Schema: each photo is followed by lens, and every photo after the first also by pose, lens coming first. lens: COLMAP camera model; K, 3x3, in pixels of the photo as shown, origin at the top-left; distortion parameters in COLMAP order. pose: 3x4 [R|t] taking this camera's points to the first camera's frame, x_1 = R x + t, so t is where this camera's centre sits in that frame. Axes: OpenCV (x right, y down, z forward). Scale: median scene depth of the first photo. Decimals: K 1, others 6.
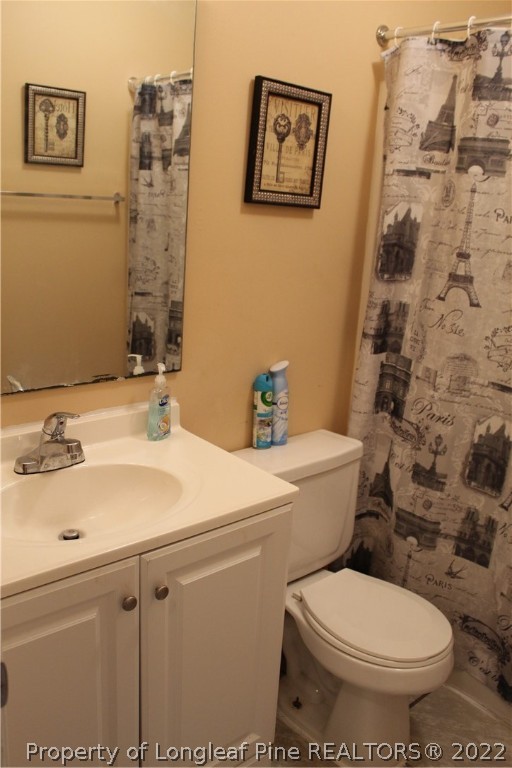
lens RADIAL K [[682.3, 0, 256.0], [0, 682.3, 384.0], [0, 0, 1]] dist [-0.154274, 0.147627]
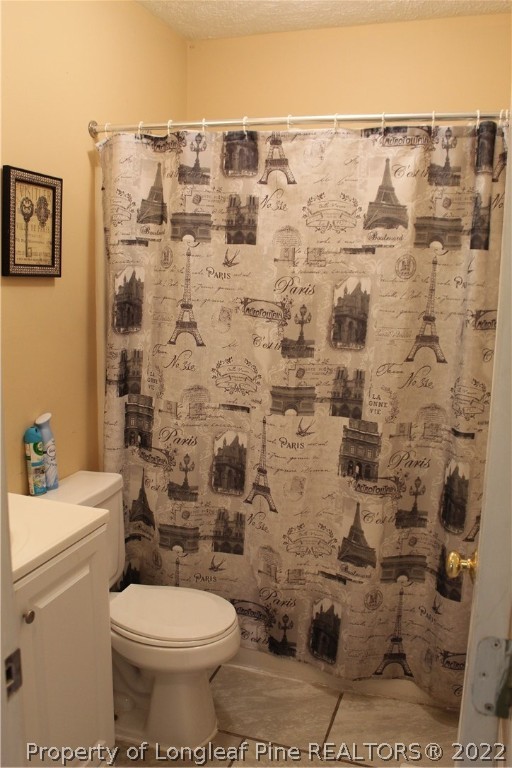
lens RADIAL K [[682.3, 0, 256.0], [0, 682.3, 384.0], [0, 0, 1]] dist [-0.154274, 0.147627]
pose [[0.865673, -0.126809, 0.484282, -0.196086], [0.165048, 0.985593, -0.036953, 0.016777], [-0.472619, 0.111919, 0.874131, -0.136085]]
